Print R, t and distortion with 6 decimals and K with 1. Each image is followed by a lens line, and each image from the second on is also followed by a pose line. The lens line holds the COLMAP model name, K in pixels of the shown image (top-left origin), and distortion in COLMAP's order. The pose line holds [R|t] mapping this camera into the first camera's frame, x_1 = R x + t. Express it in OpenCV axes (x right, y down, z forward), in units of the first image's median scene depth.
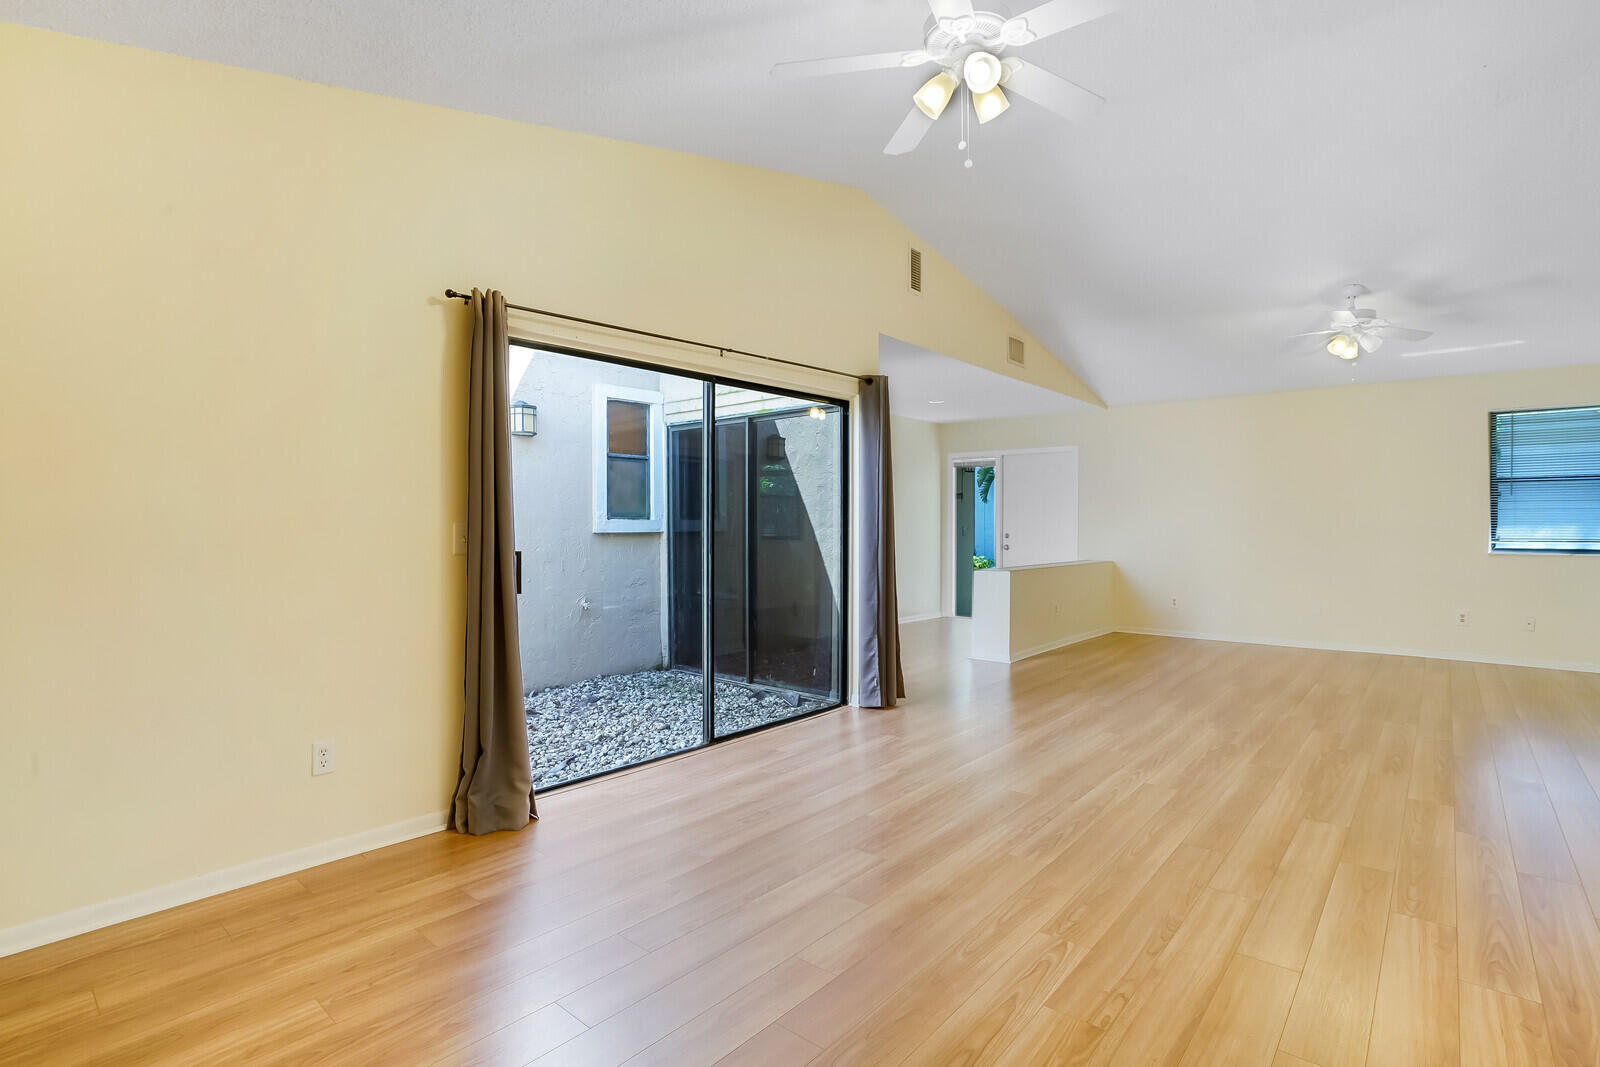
lens RADIAL K [[768.9, 0, 789.3], [0, 768.9, 514.3], [0, 0, 1]] dist [-0.034124, 0.014729]
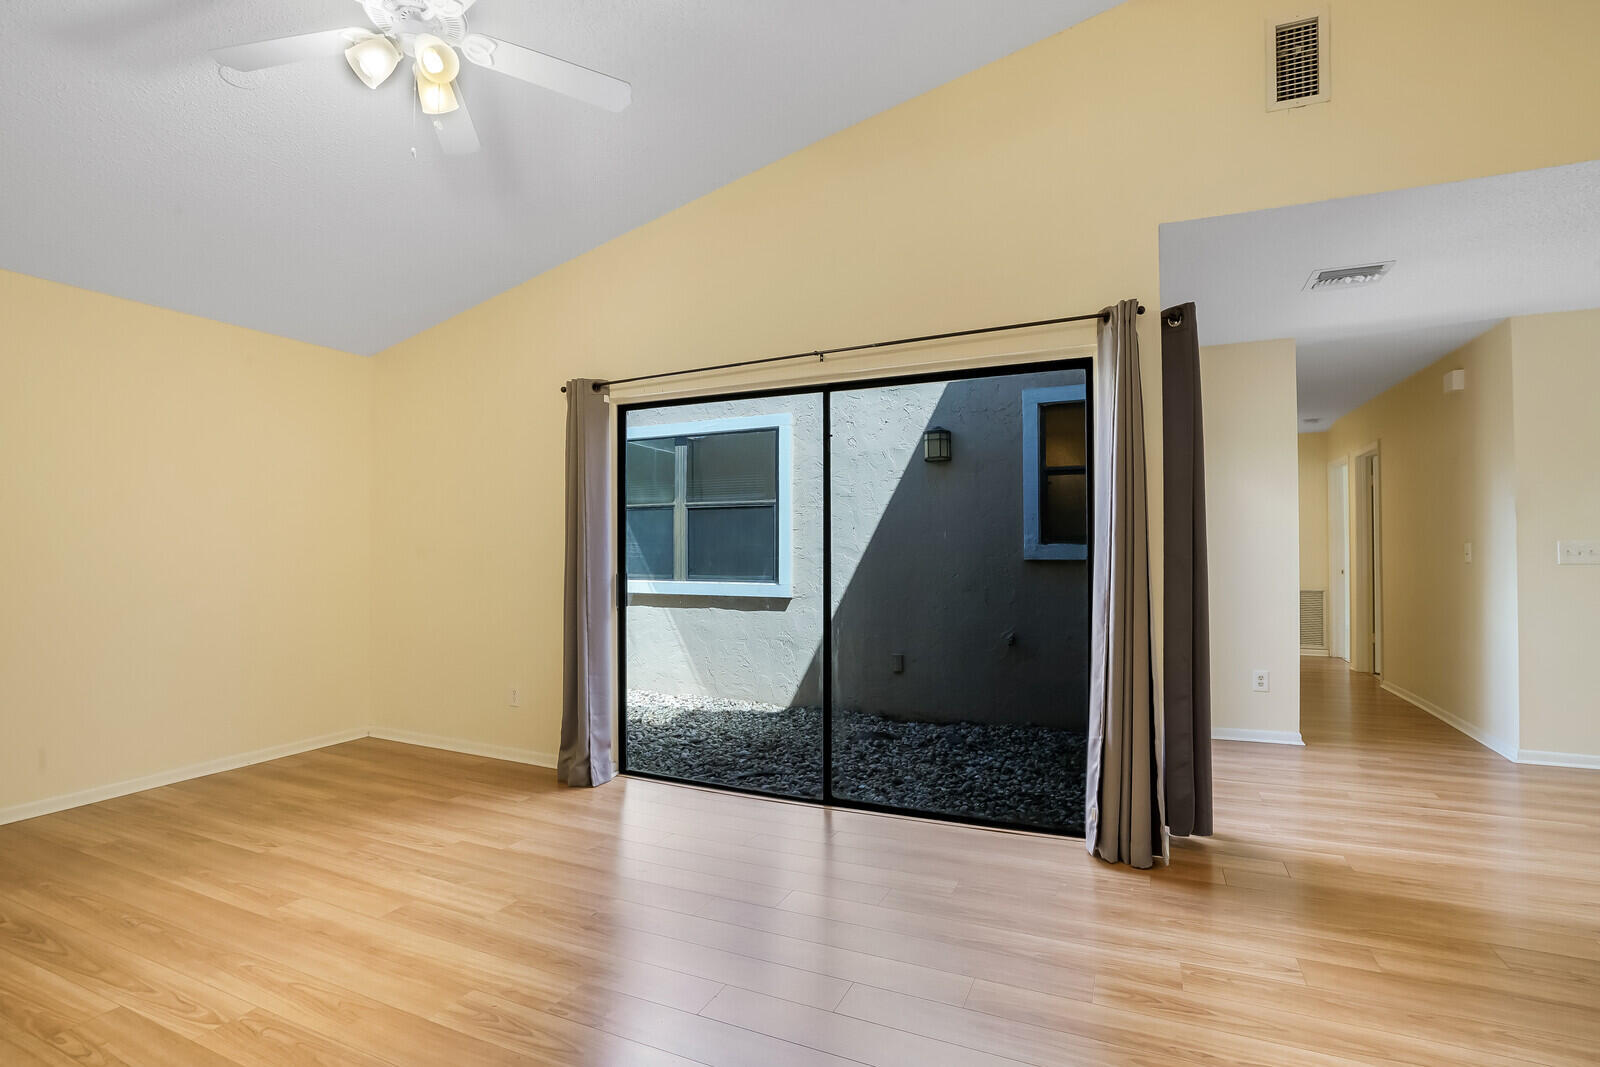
lens RADIAL K [[717.1, 0, 802.2], [0, 717.1, 579.9], [0, 0, 1]] dist [-0.083102, 0.024714]
pose [[0.322821, 0.039425, -0.945639, 0.712891], [0.026162, 0.998379, 0.050555, -0.001497], [0.946098, -0.041060, 0.321266, 0.755844]]
